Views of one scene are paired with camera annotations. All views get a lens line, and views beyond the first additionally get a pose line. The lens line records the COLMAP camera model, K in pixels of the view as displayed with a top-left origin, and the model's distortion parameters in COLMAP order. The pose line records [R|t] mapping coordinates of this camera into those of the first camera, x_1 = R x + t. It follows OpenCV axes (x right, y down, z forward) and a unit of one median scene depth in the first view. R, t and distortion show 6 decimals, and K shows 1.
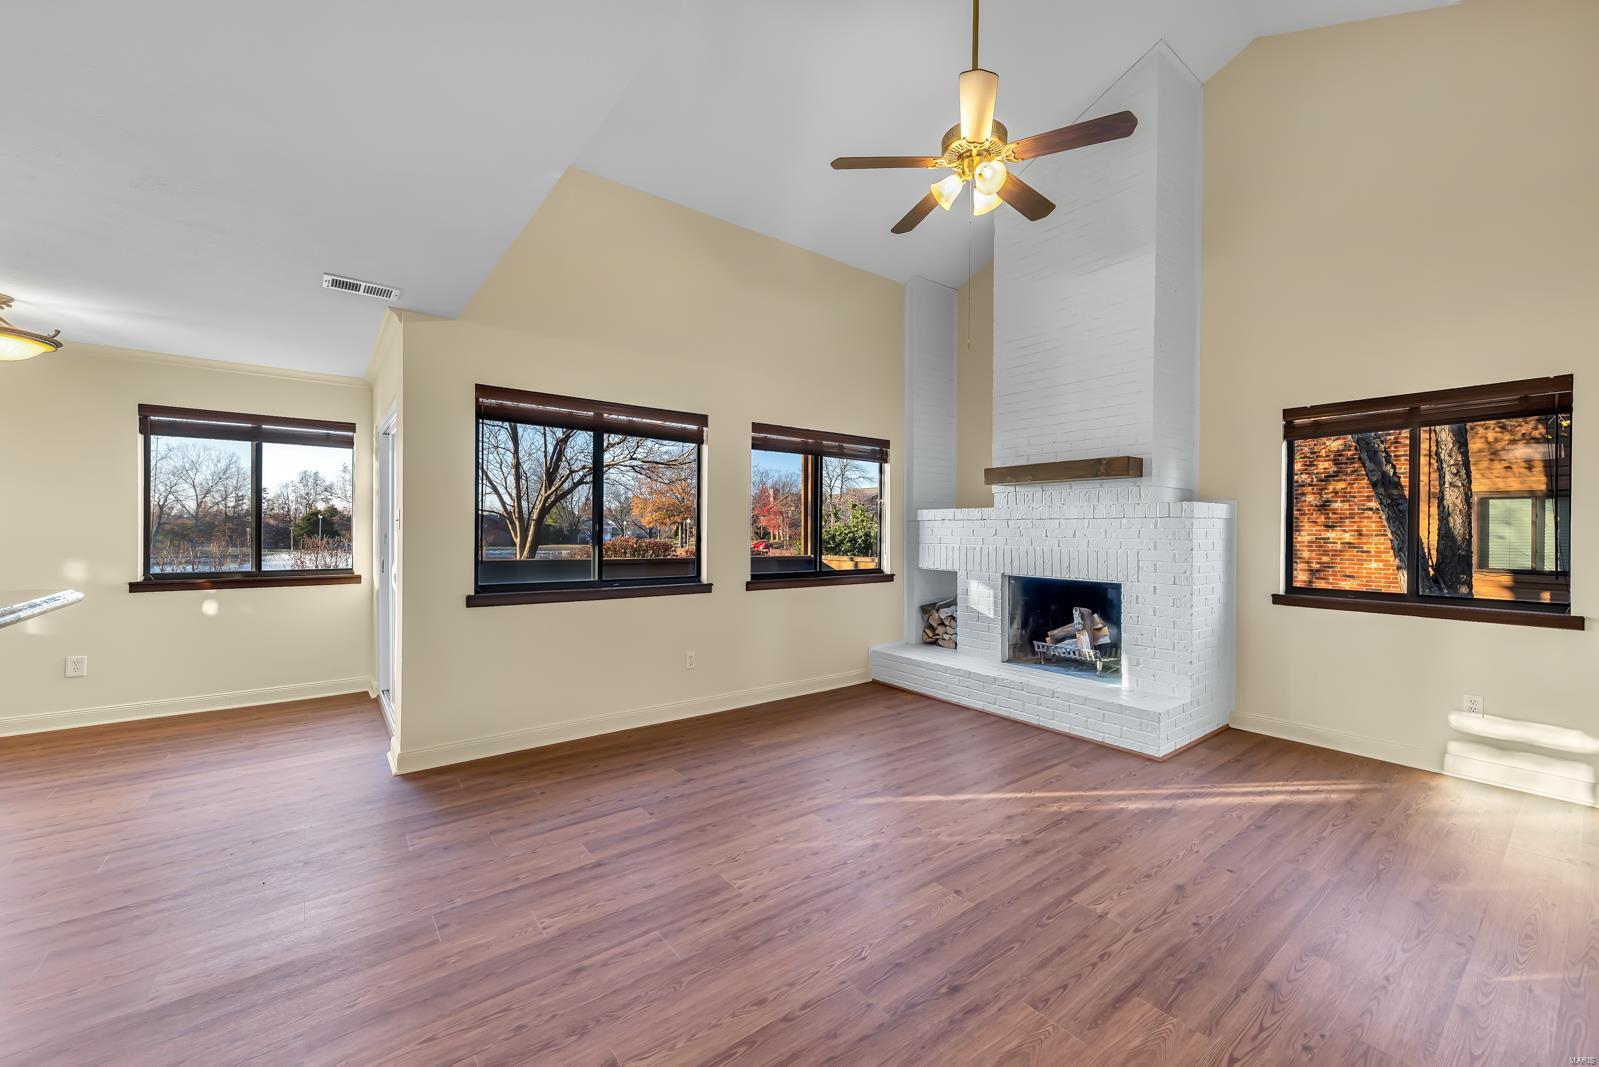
lens RADIAL K [[629.1, 0, 803.2], [0, 629.1, 536.4], [0, 0, 1]] dist [0.007829, 0.000022]
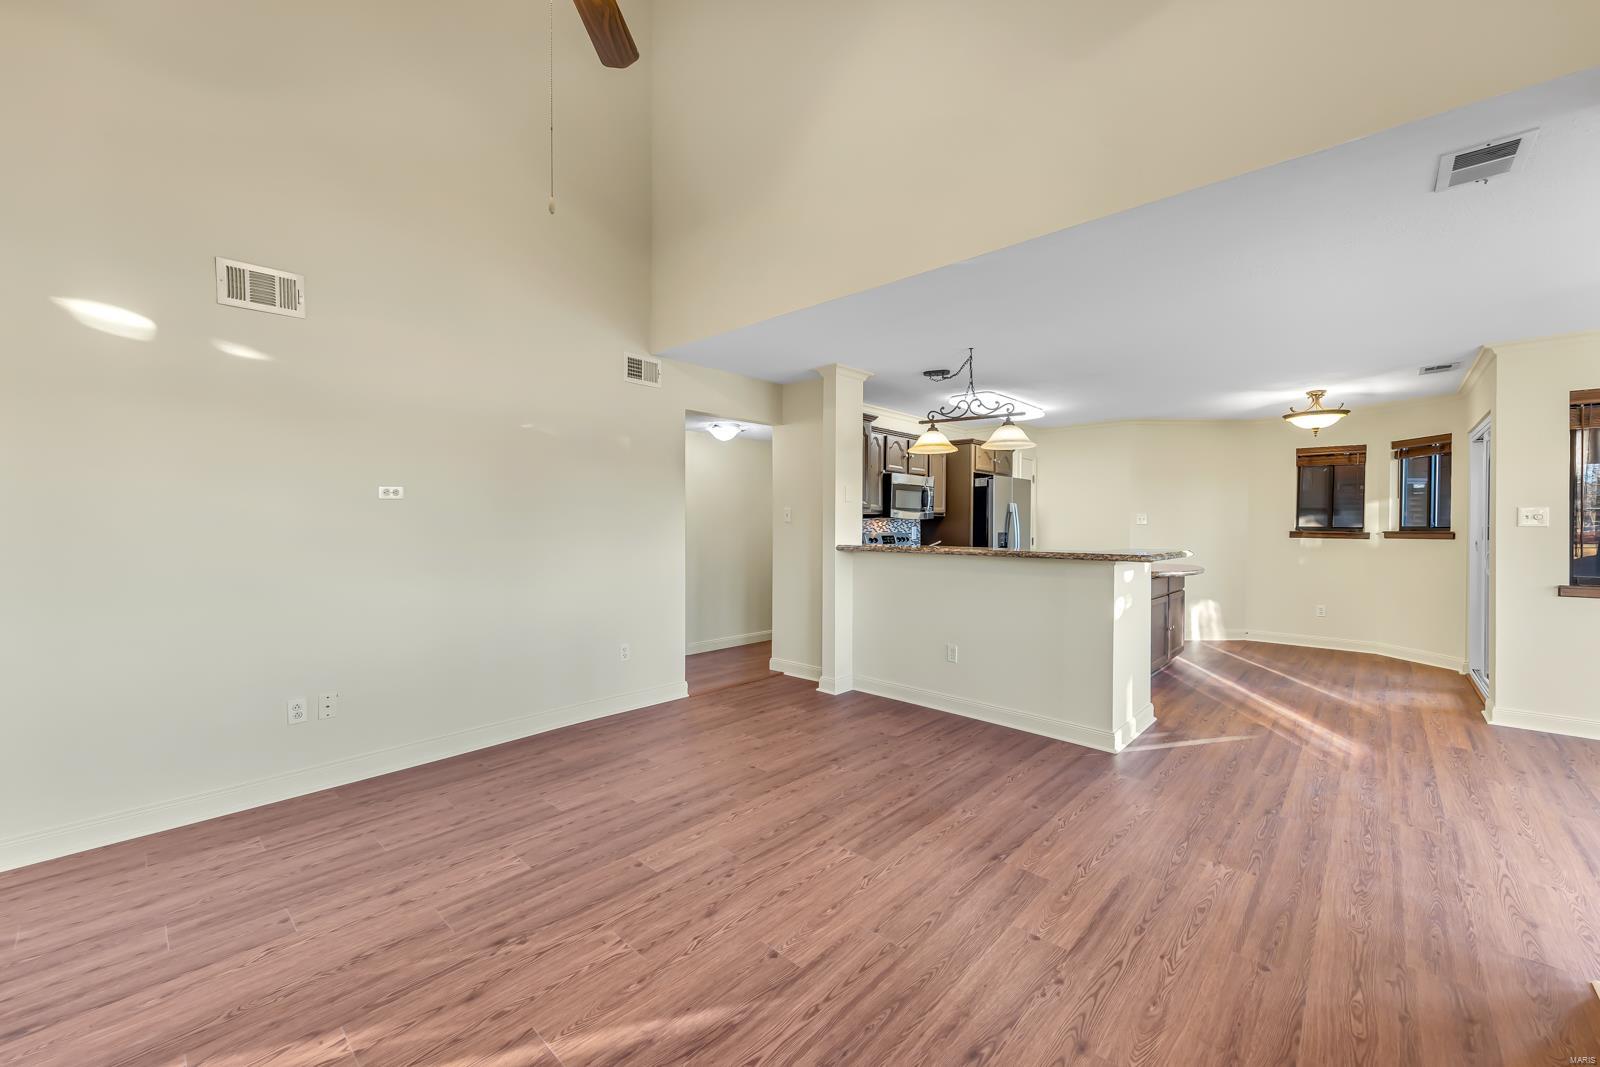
lens RADIAL K [[623.7, 0, 800.0], [0, 623.7, 533.5], [0, 0, 1]] dist [0.007965, -0.000215]
pose [[-0.986439, -0.010075, -0.163820, 0.088747], [-0.014287, 0.999596, 0.024551, -0.006299], [0.163507, 0.026559, -0.986185, 1.157230]]
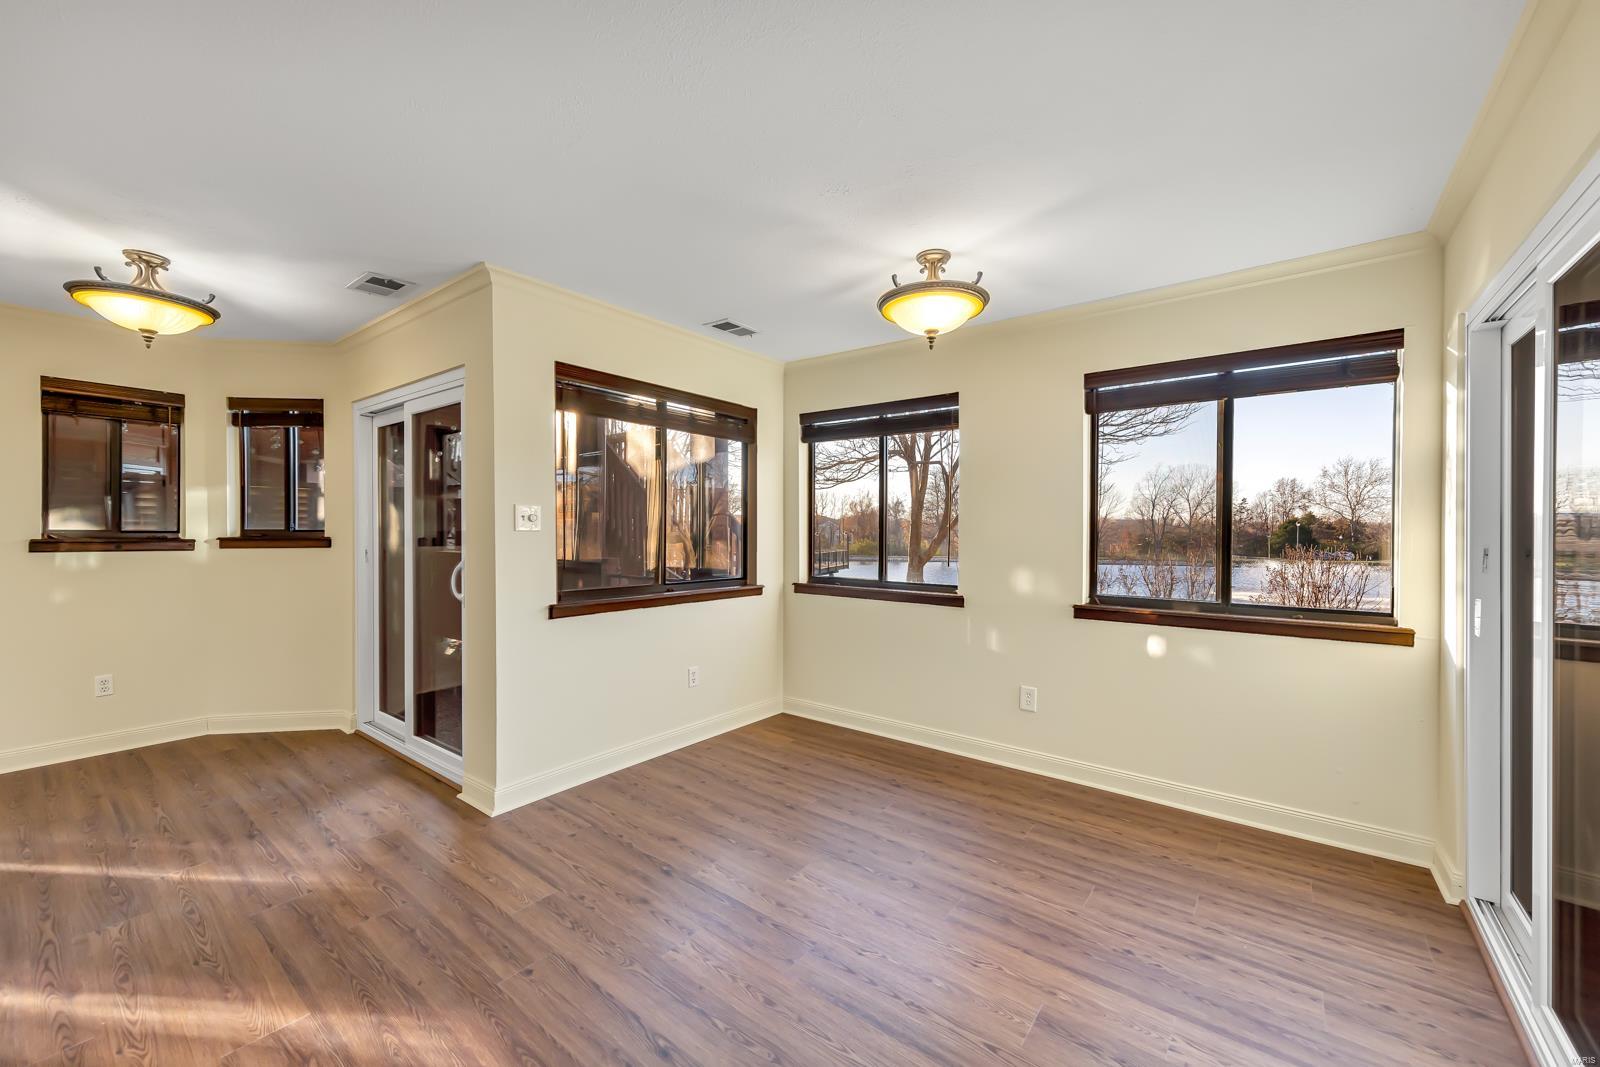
lens RADIAL K [[623.7, 0, 800.0], [0, 623.7, 533.5], [0, 0, 1]] dist [0.007965, -0.000215]
pose [[0.245739, -0.003379, -0.969330, -0.416610], [-0.013793, 0.999880, -0.006982, -0.005813], [0.969238, 0.015086, 0.245663, 0.502176]]
